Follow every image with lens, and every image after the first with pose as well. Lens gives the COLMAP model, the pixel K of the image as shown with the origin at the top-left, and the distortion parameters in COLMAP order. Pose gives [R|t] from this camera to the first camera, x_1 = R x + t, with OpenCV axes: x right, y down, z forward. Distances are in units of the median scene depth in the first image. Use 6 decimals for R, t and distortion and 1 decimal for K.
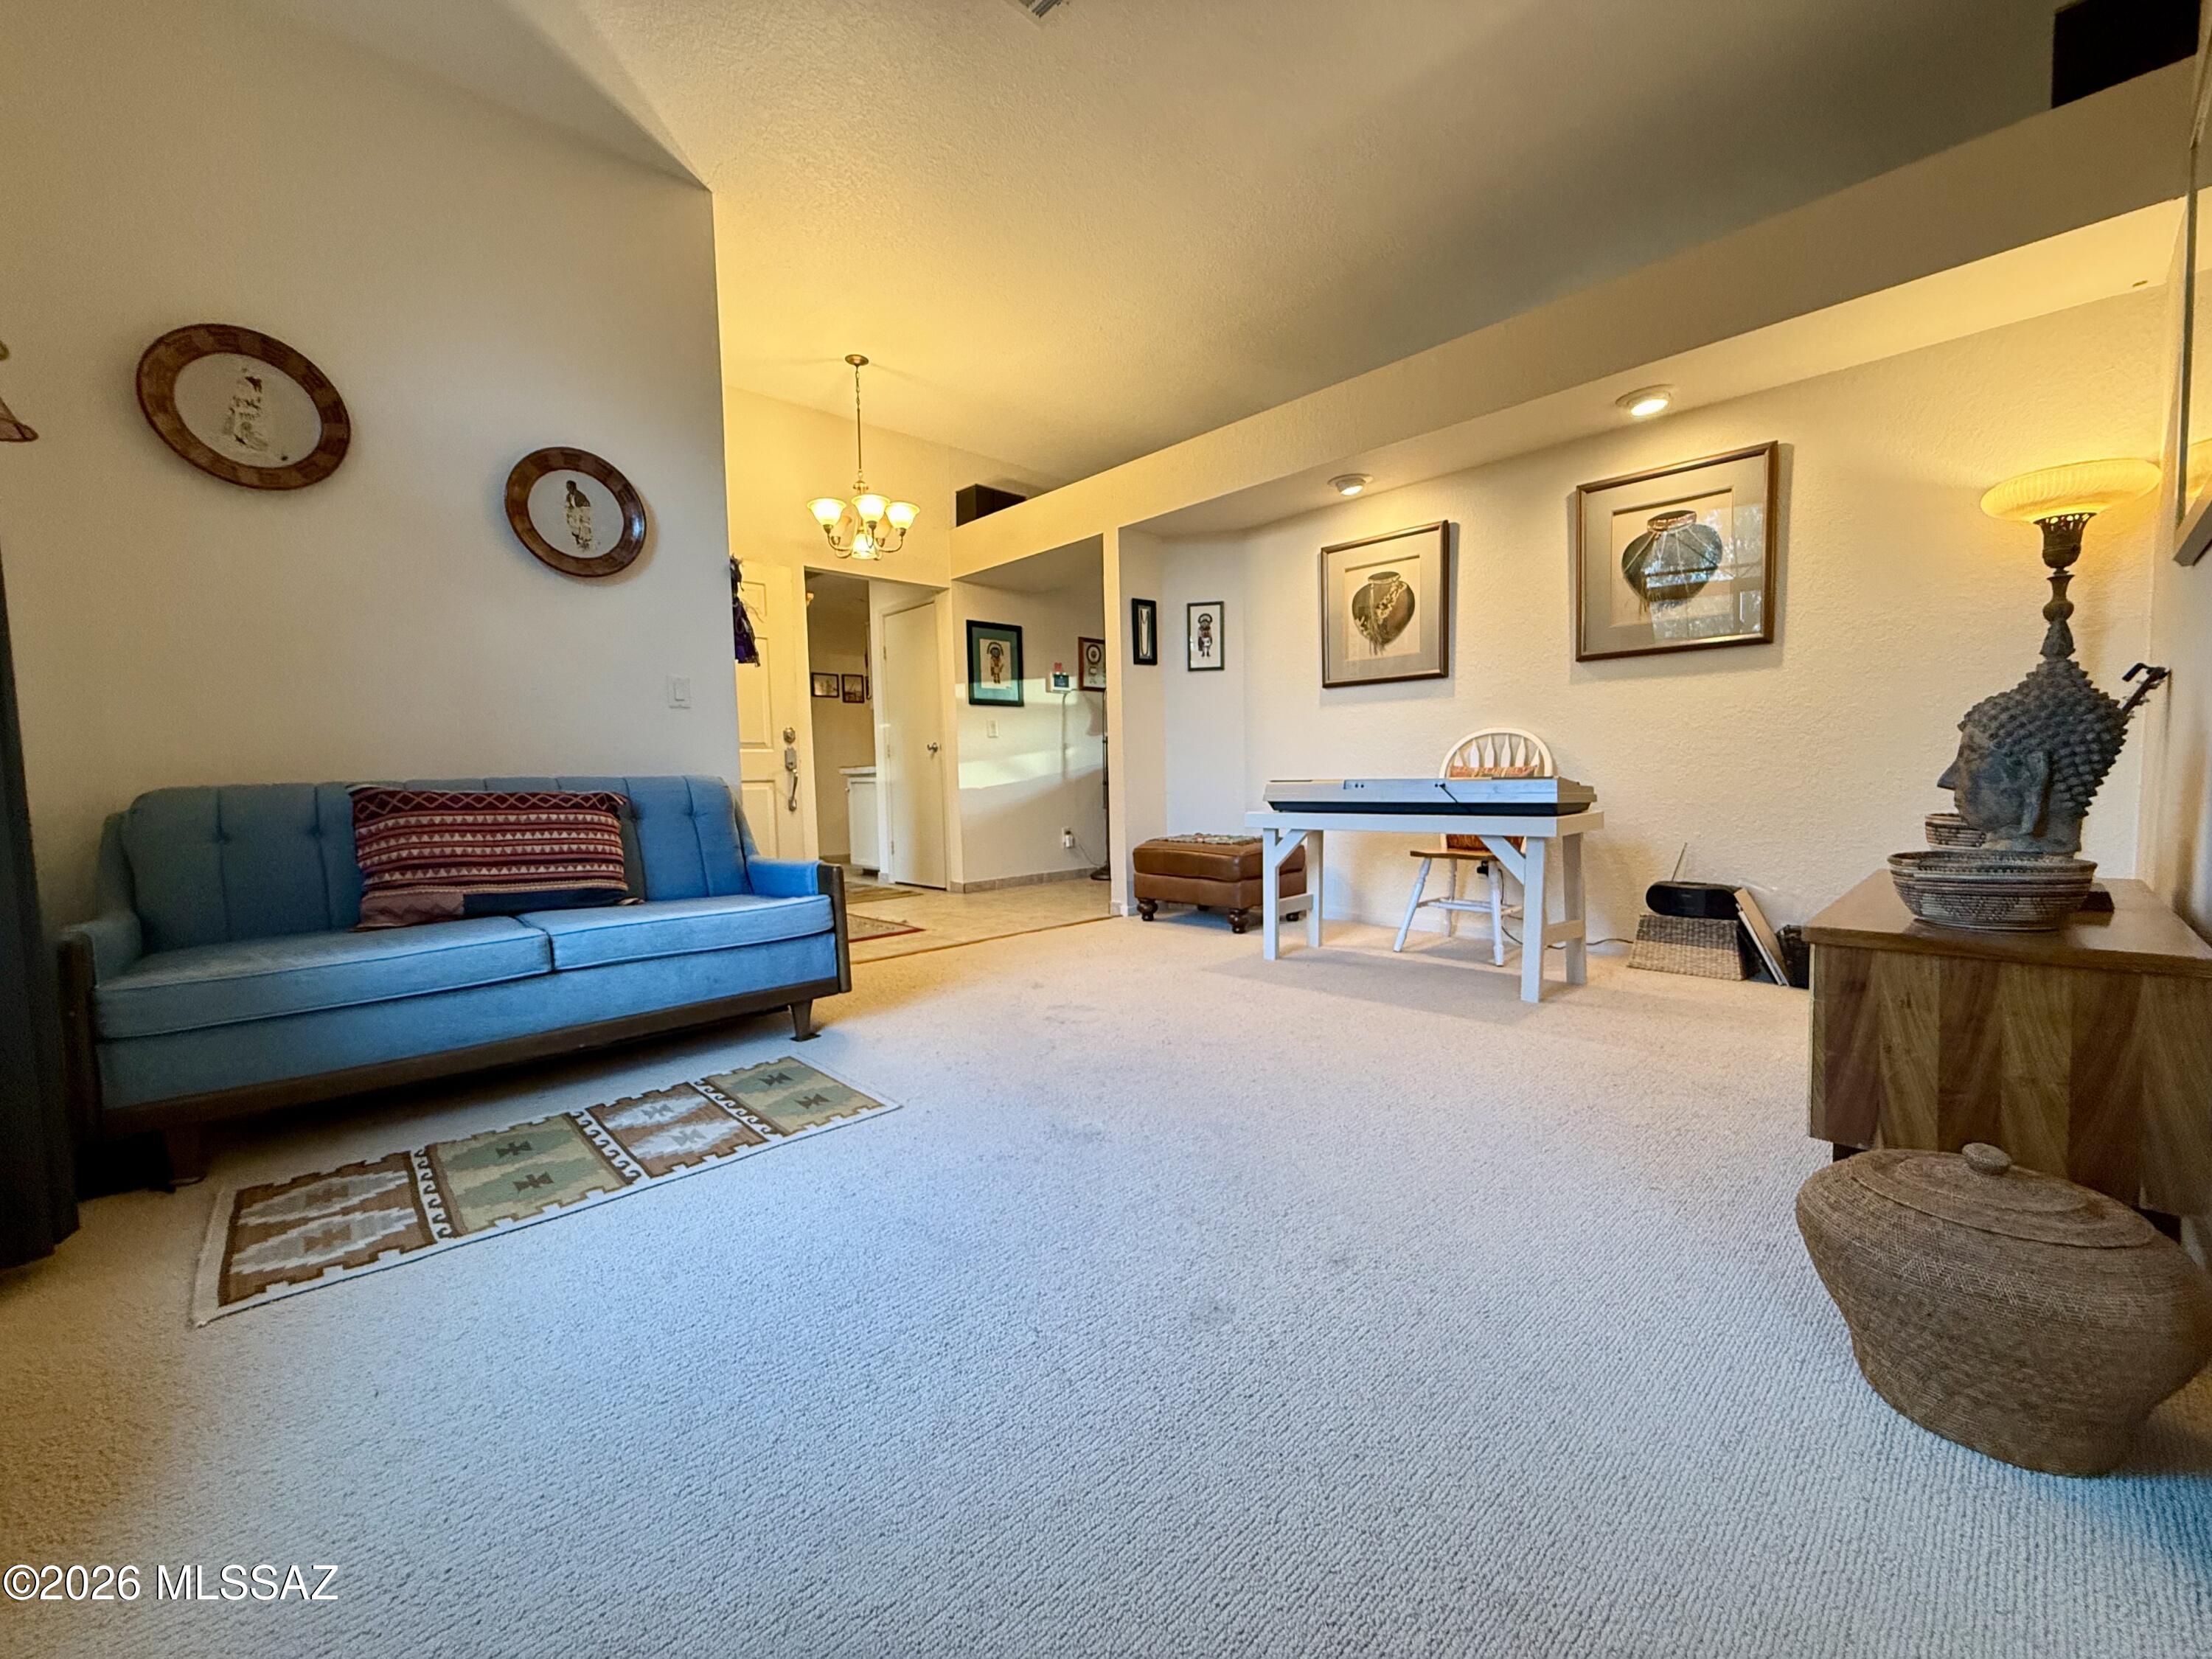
lens RADIAL K [[885.8, 0, 1111.2], [0, 885.8, 823.8], [0, 0, 1]] dist [-0.001338, 0.001026]
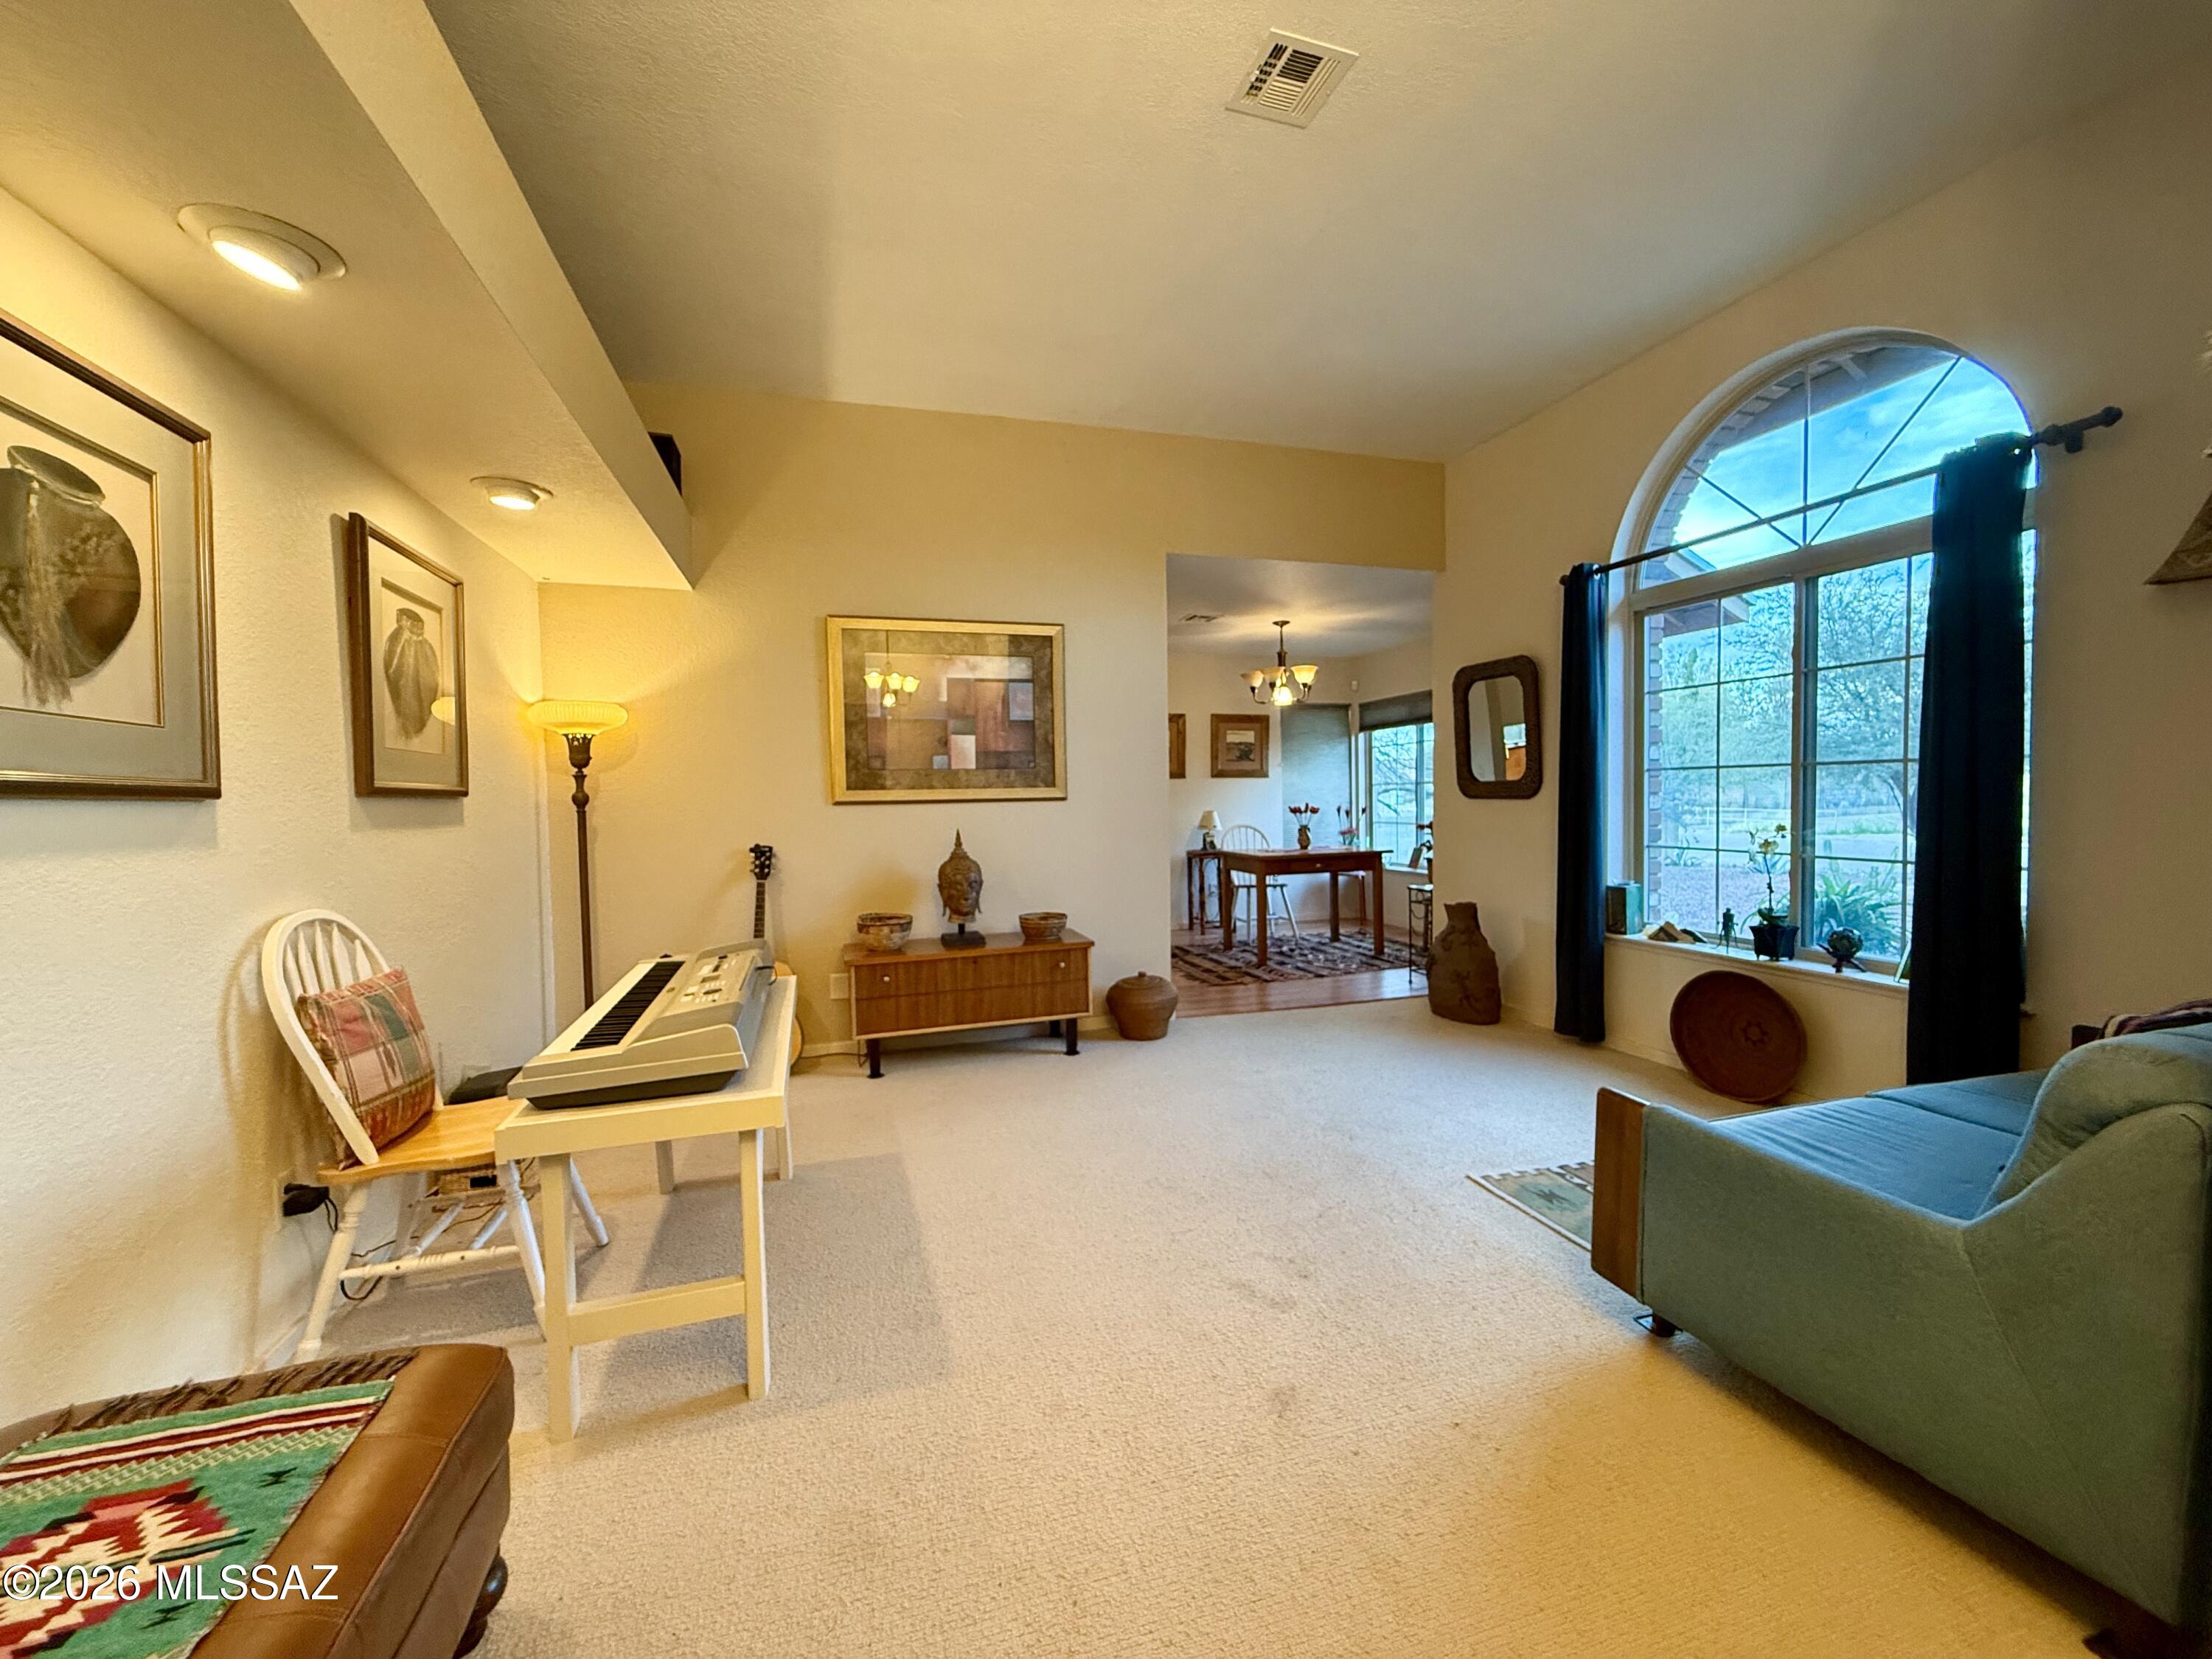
lens RADIAL K [[885.8, 0, 1120.4], [0, 885.8, 827.3], [0, 0, 1]] dist [-0.001338, 0.001026]
pose [[-0.897532, 0.025698, 0.440201, -0.262390], [0.063987, 0.995324, 0.072359, -0.215851], [-0.436283, 0.093111, -0.894979, 1.661366]]
